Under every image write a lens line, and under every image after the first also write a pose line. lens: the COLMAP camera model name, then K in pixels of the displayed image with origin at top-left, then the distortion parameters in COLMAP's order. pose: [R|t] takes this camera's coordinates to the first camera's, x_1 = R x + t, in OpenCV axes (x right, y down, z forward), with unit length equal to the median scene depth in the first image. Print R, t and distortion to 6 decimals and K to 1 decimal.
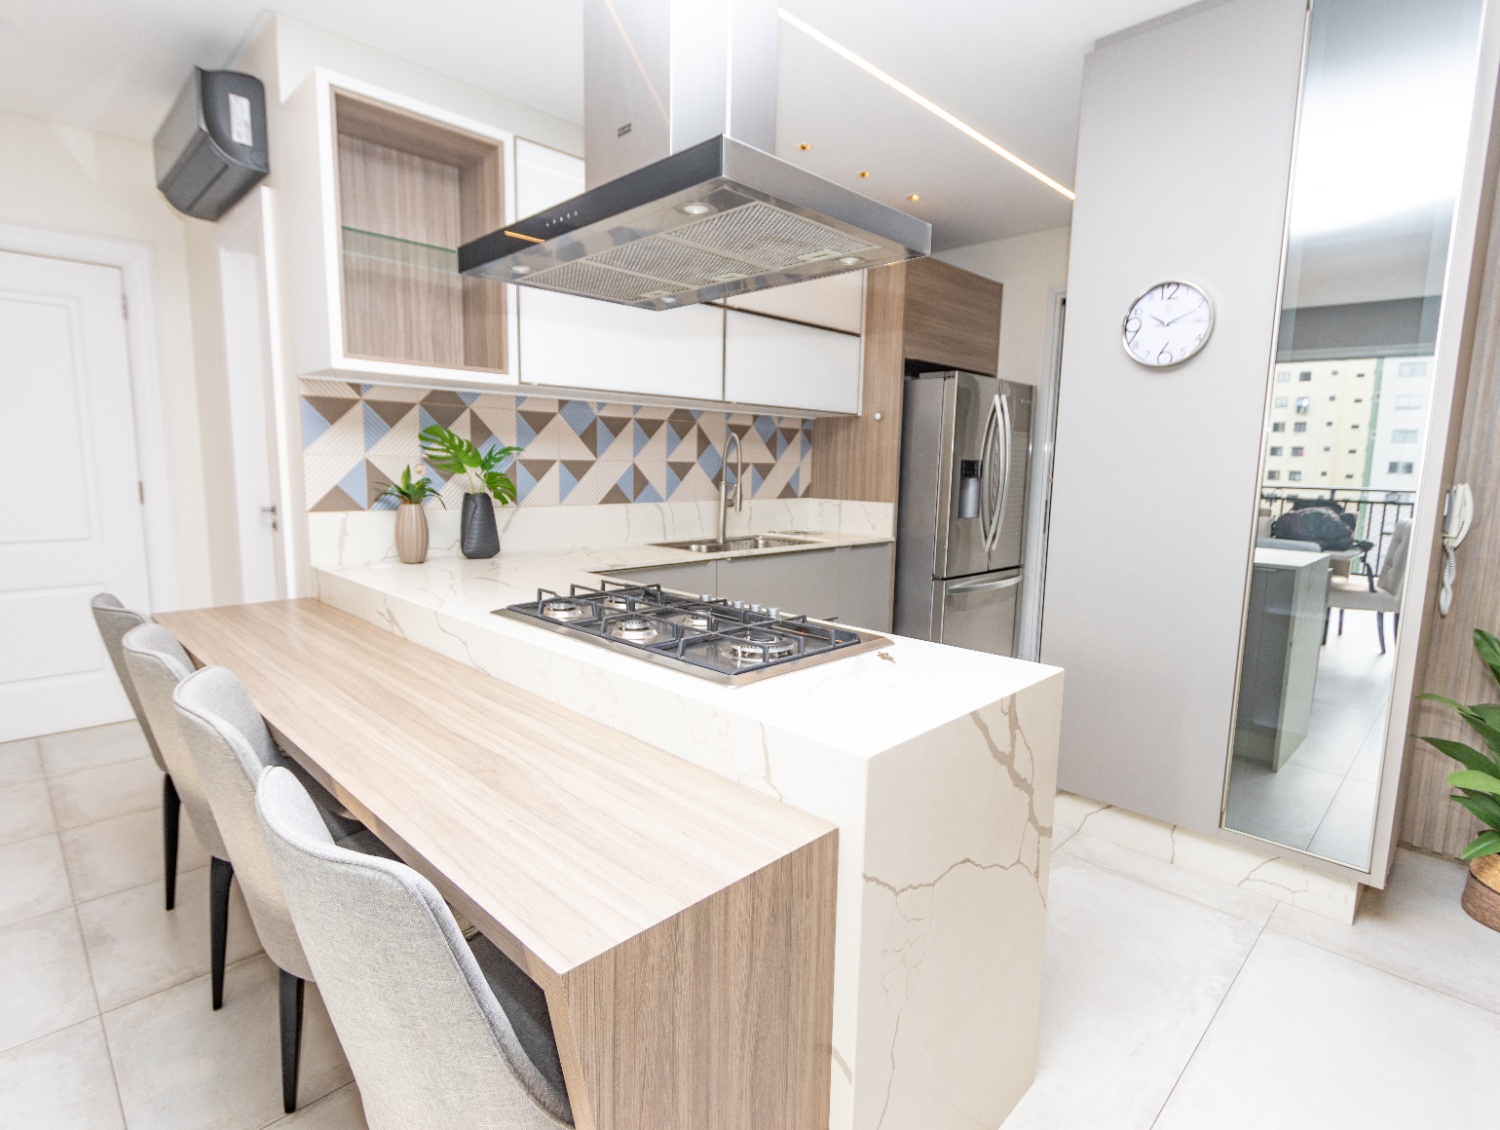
lens RADIAL K [[763.8, 0, 738.8], [0, 763.8, 564.8], [0, 0, 1]] dist [0.014204, -0.000679]
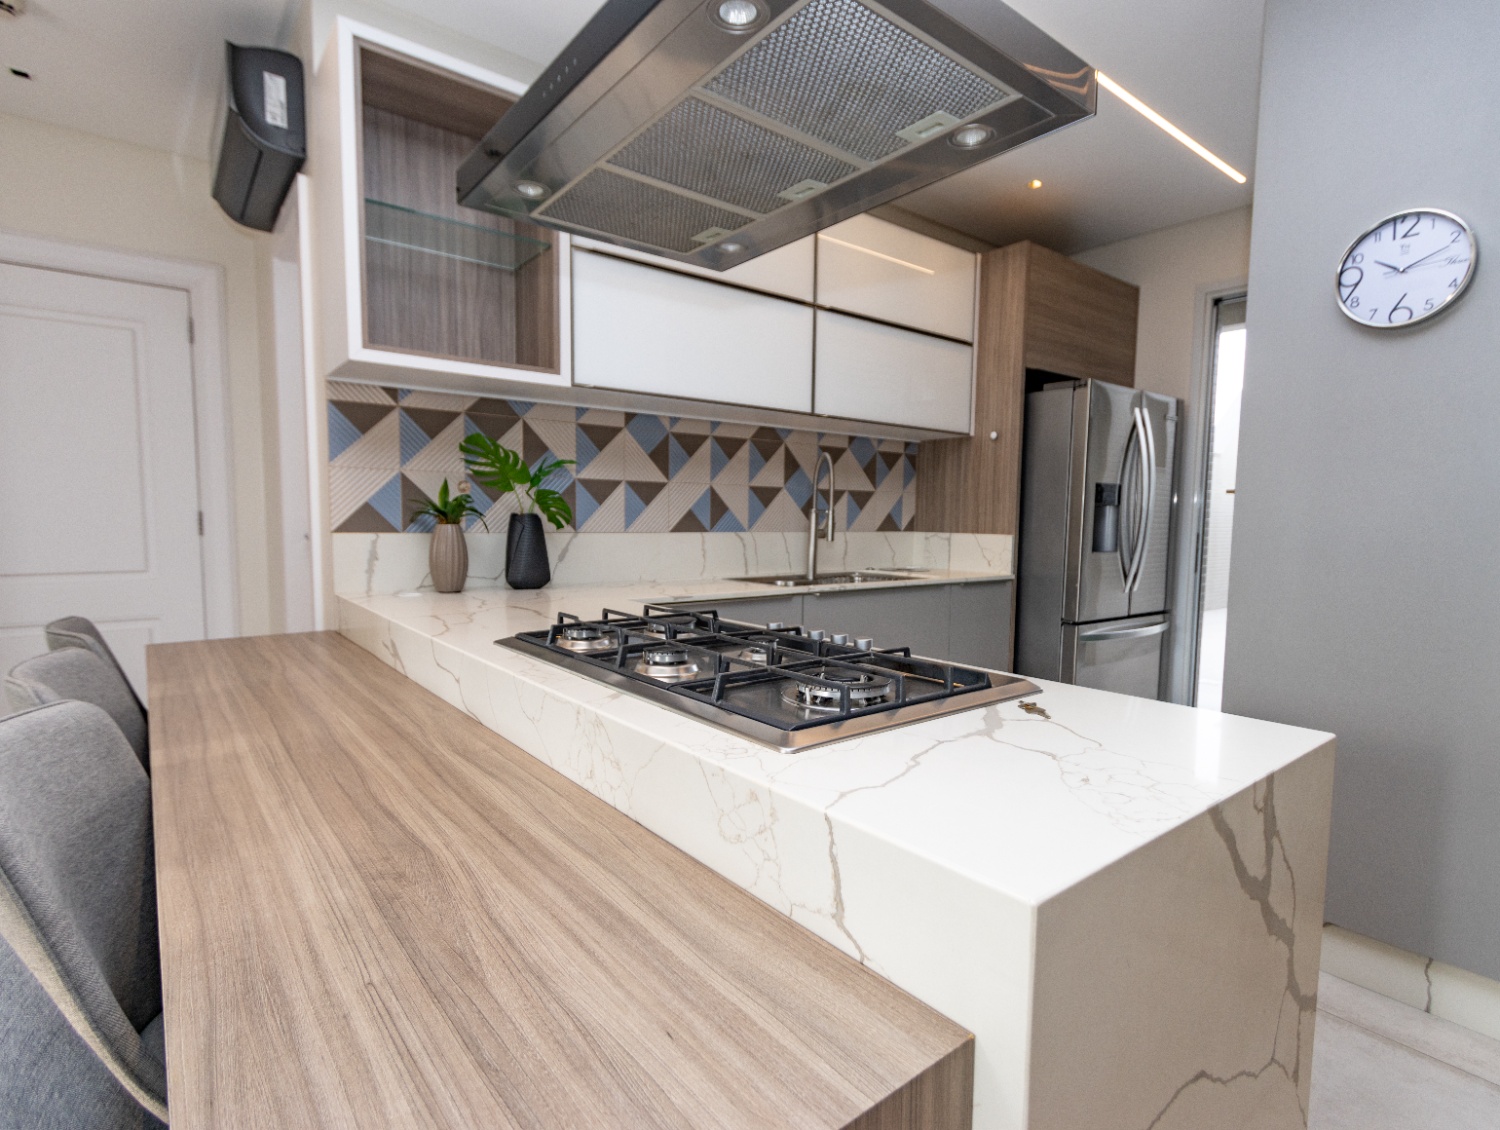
lens RADIAL K [[763.8, 0, 759.0], [0, 763.8, 576.9], [0, 0, 1]] dist [0.014204, -0.000679]
pose [[0.994197, 0.002813, -0.107540, 0.016857], [-0.008942, 0.998360, -0.056553, 0.026793], [0.107204, 0.057186, 0.992591, 0.181701]]
